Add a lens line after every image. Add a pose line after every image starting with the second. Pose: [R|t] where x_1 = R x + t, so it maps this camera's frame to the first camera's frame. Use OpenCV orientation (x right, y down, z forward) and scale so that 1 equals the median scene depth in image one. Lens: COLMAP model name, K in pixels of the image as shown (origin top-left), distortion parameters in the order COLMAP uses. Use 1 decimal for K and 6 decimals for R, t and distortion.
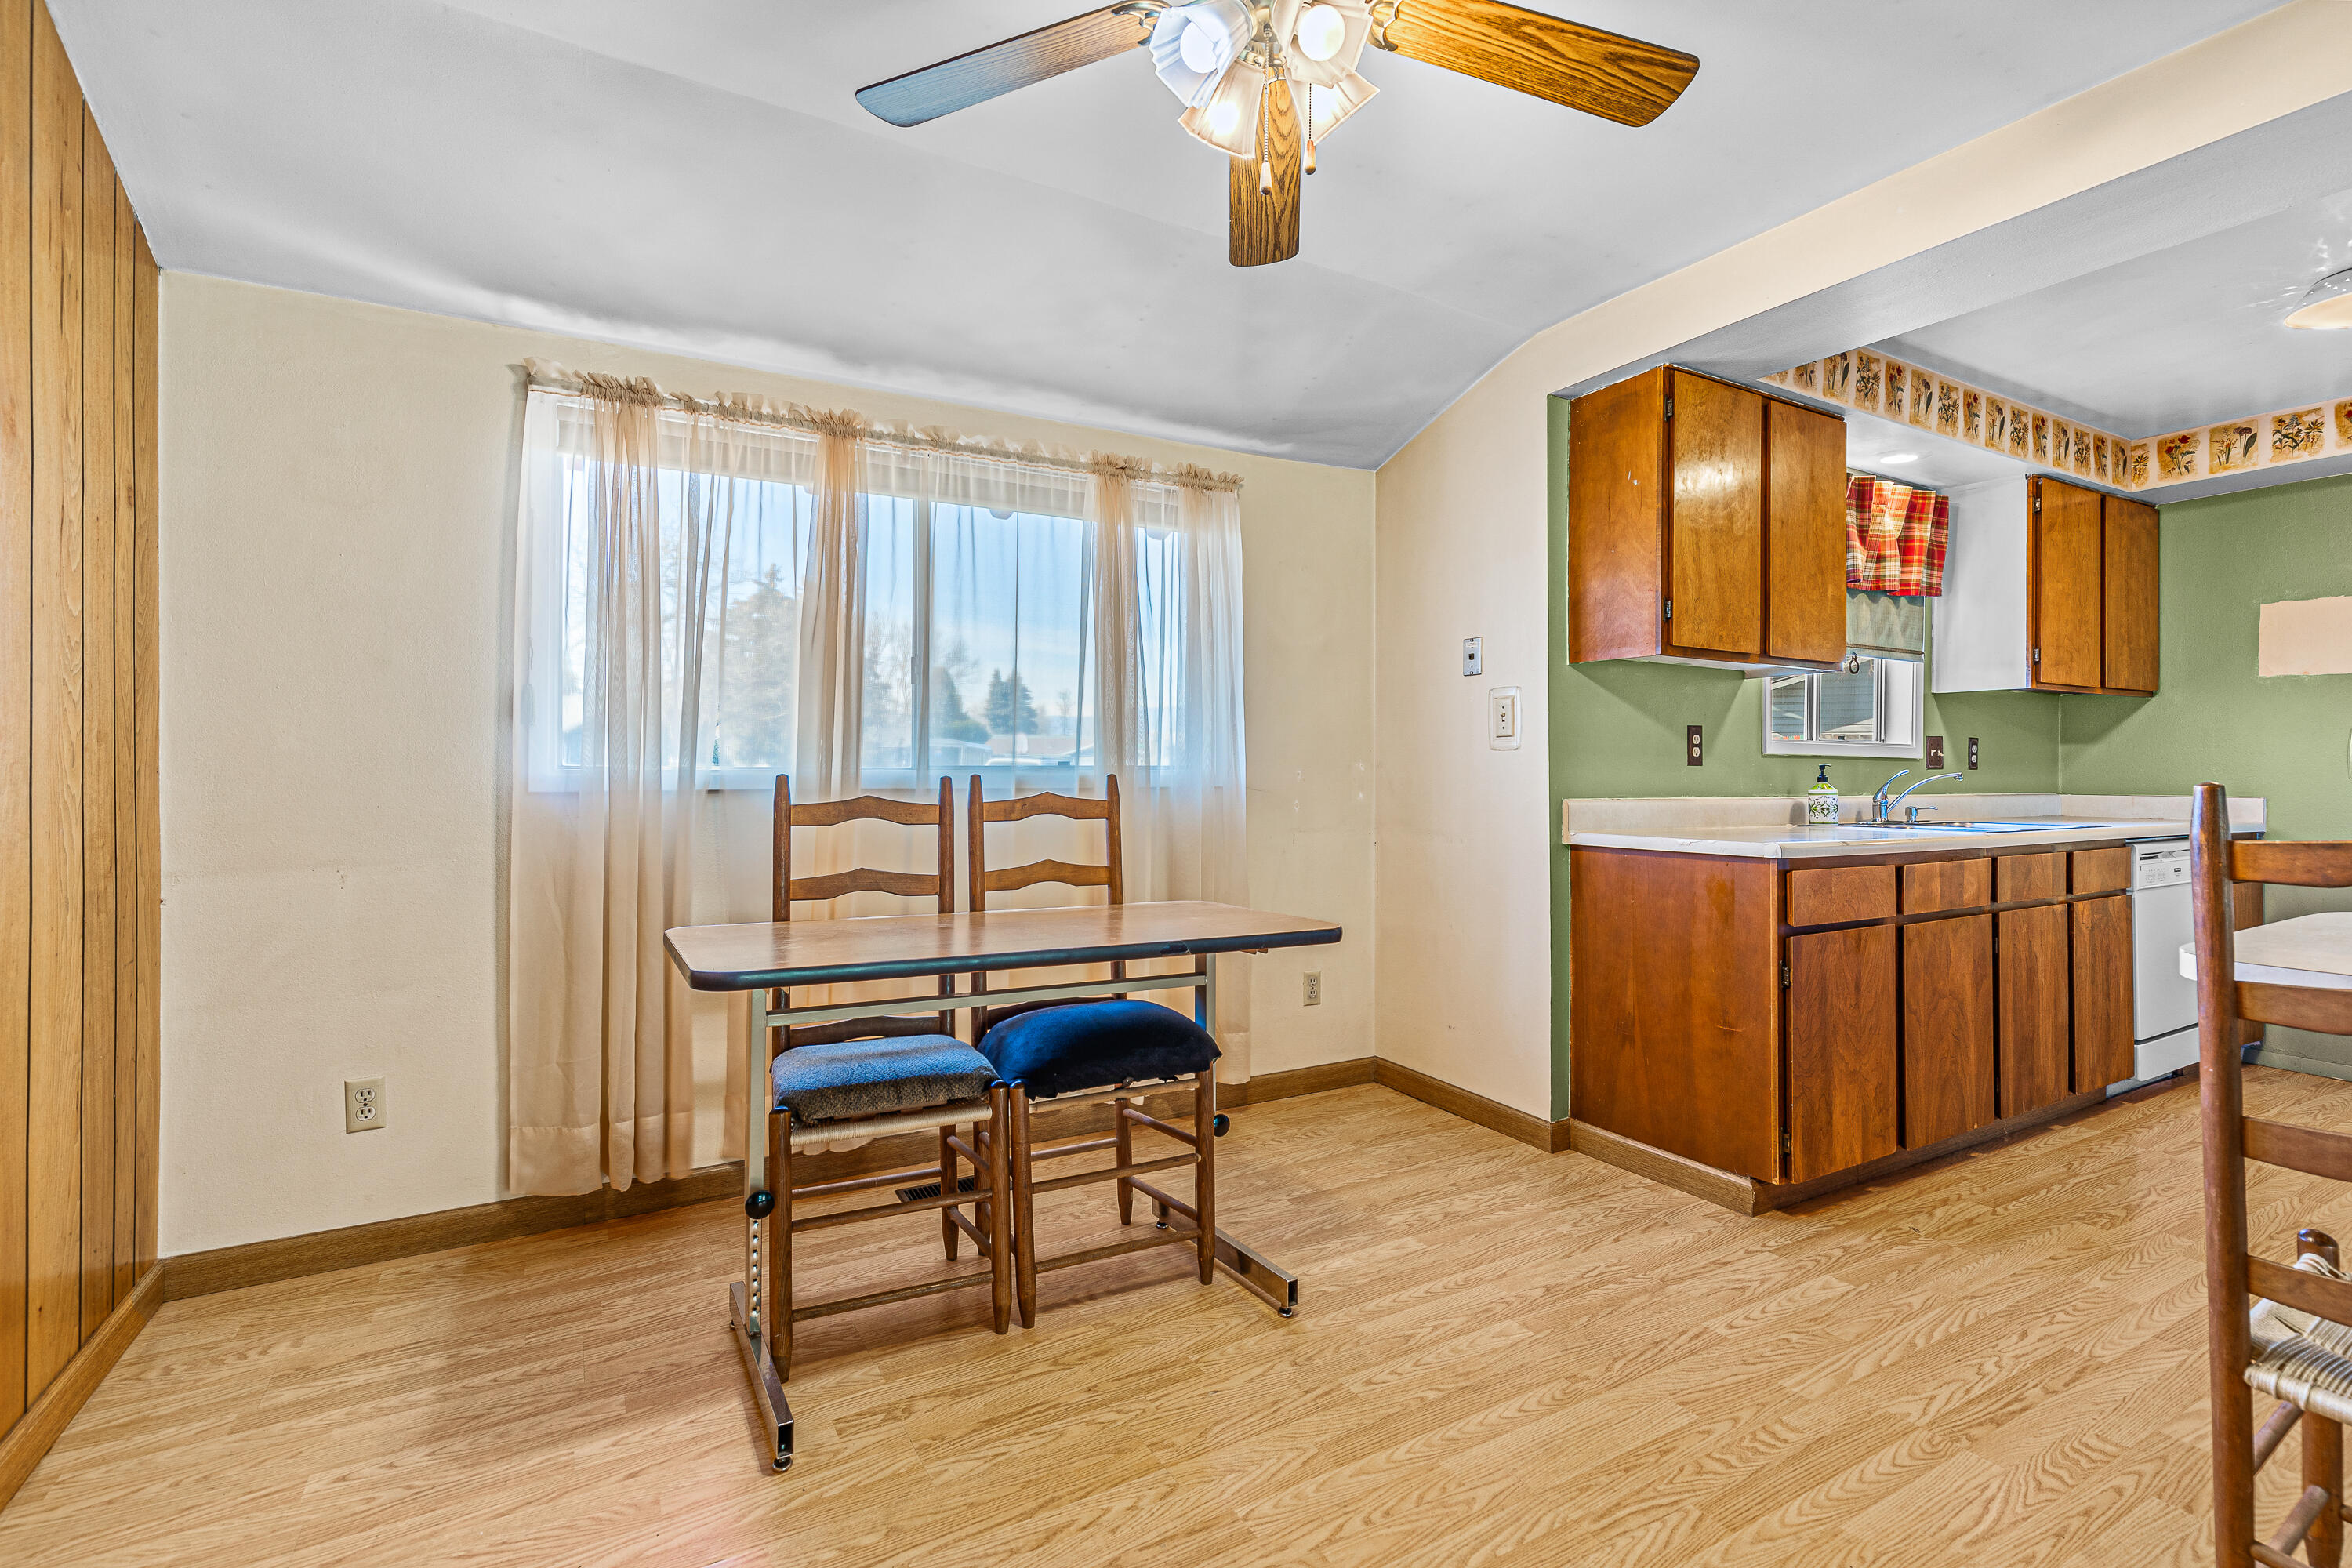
lens RADIAL K [[1085.5, 0, 1156.1], [0, 1085.5, 766.3], [0, 0, 1]] dist [0.009241, -0.002858]
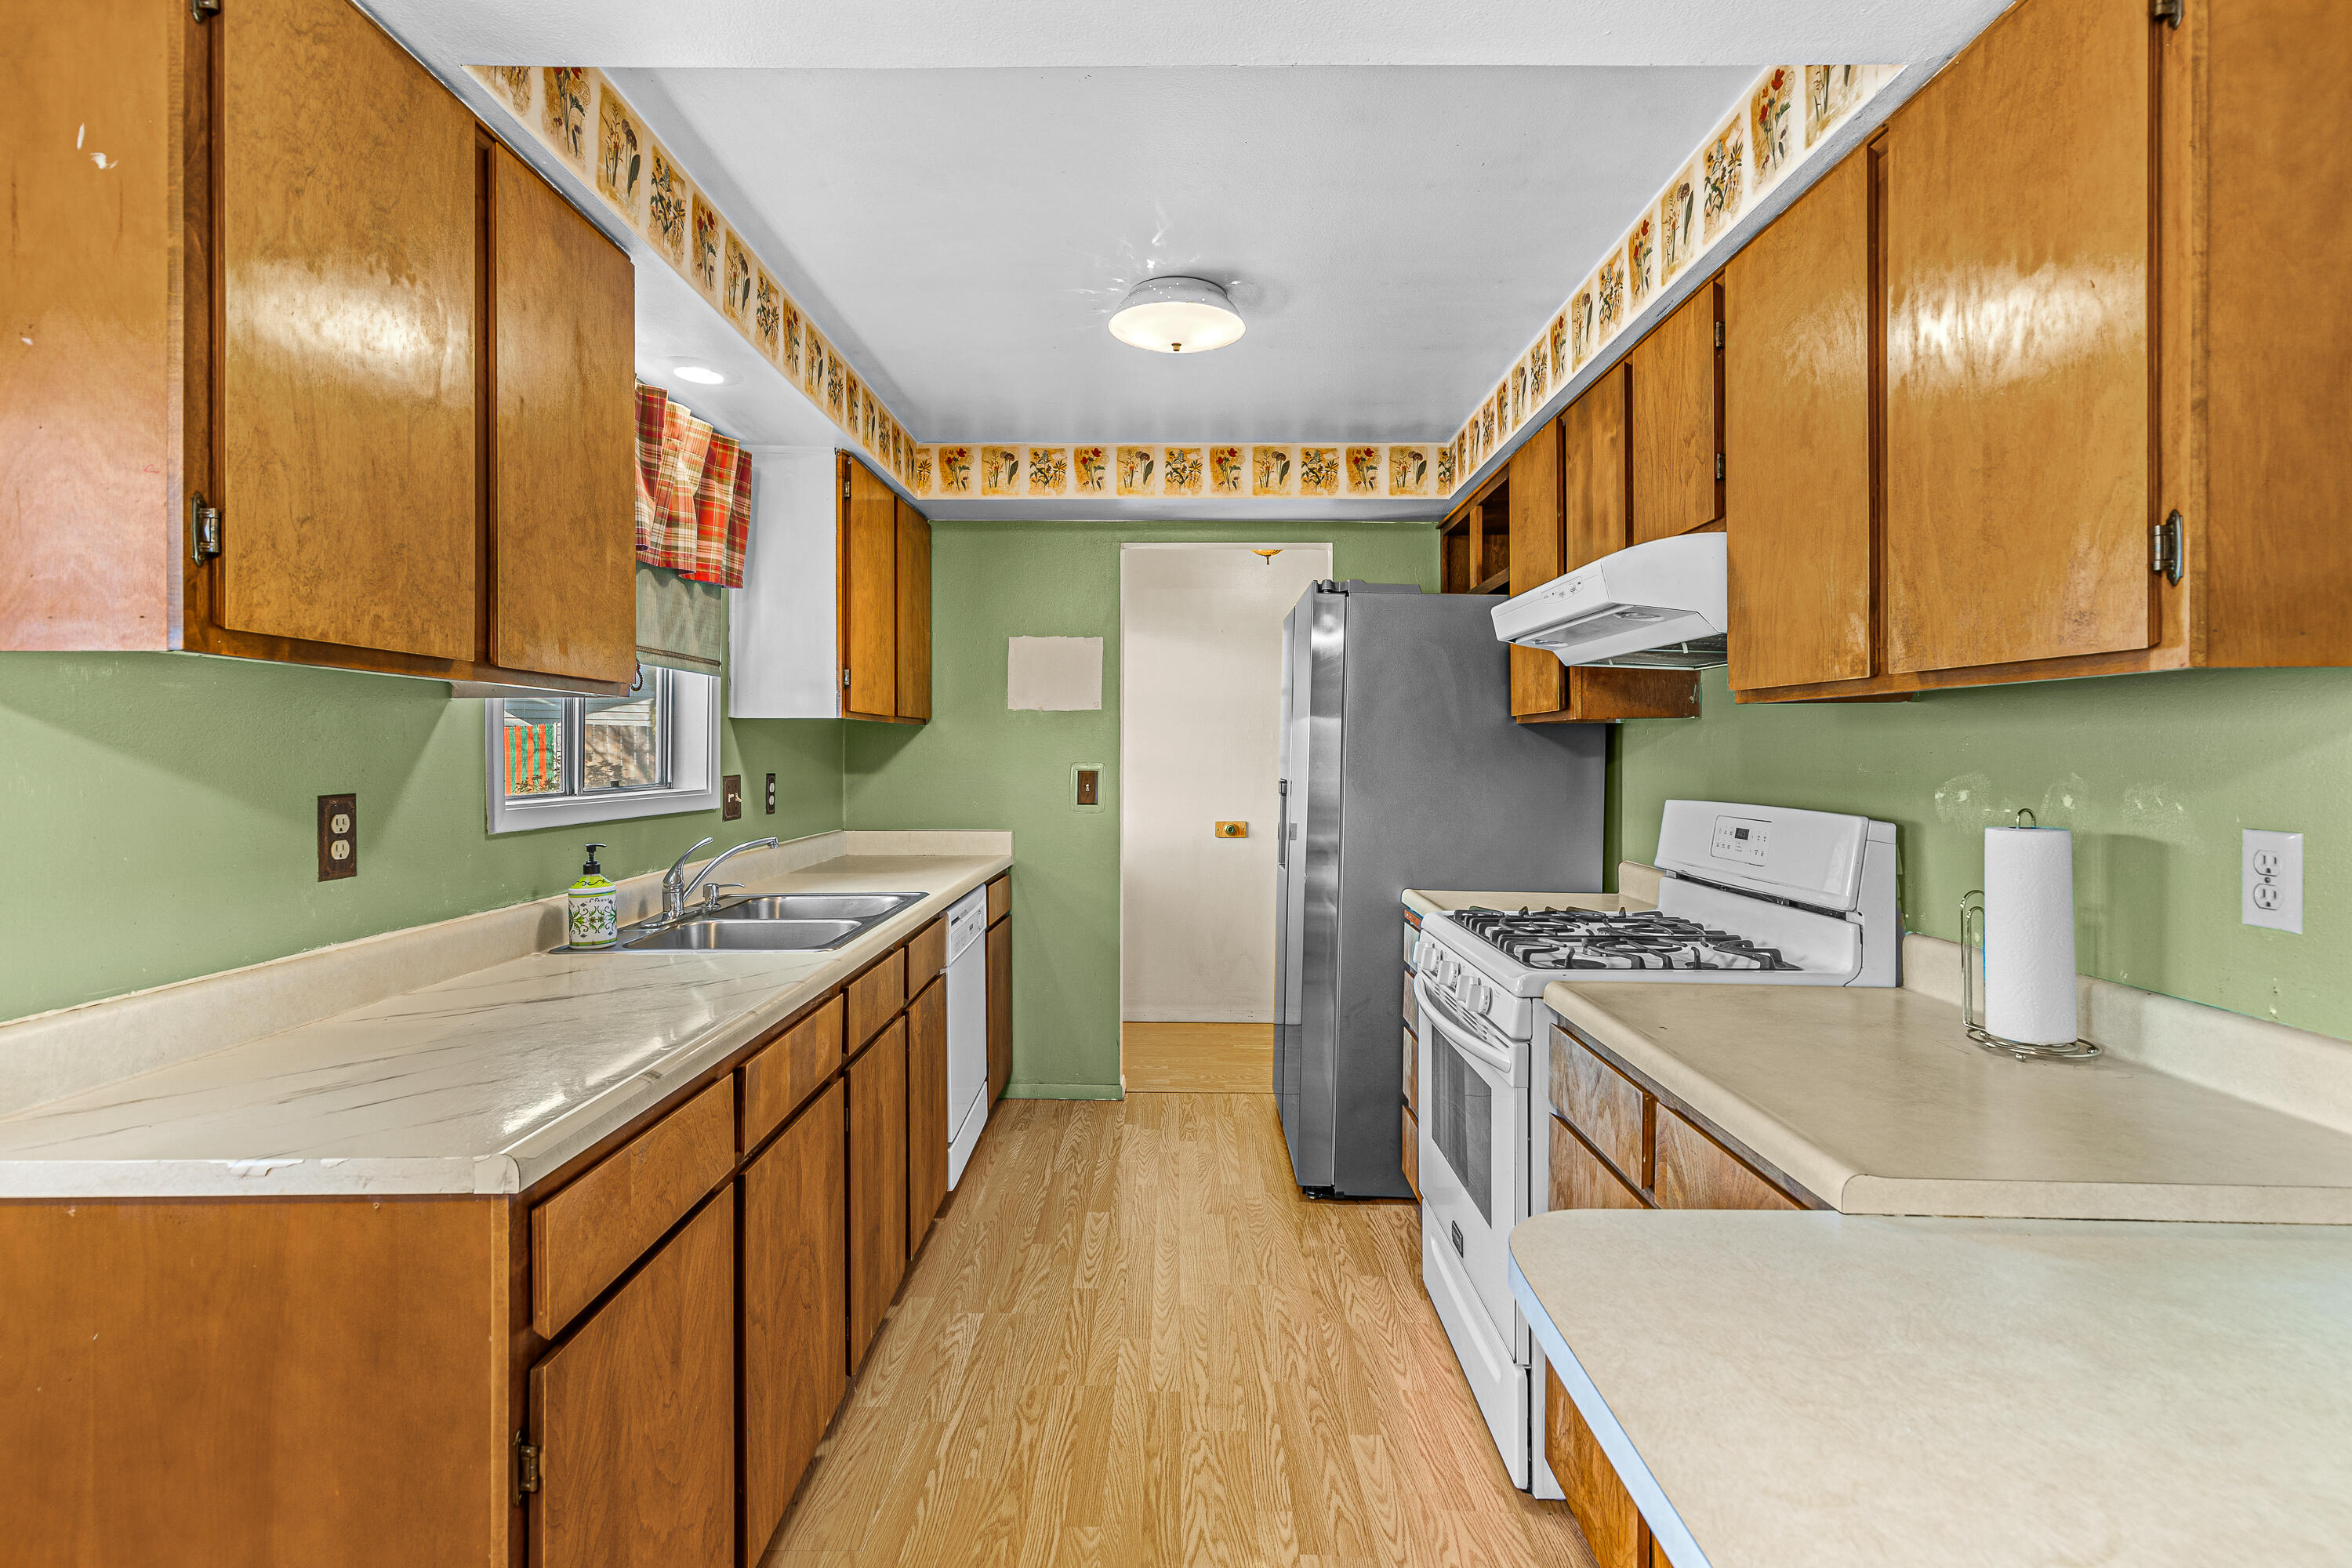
lens RADIAL K [[1085.5, 0, 1180.6], [0, 1085.5, 745.2], [0, 0, 1]] dist [0.009241, -0.002858]
pose [[0.486890, -0.002102, 0.873461, 0.287452], [0.000097, 0.999997, 0.002352, -0.067206], [-0.873463, -0.001060, 0.486889, 0.495519]]
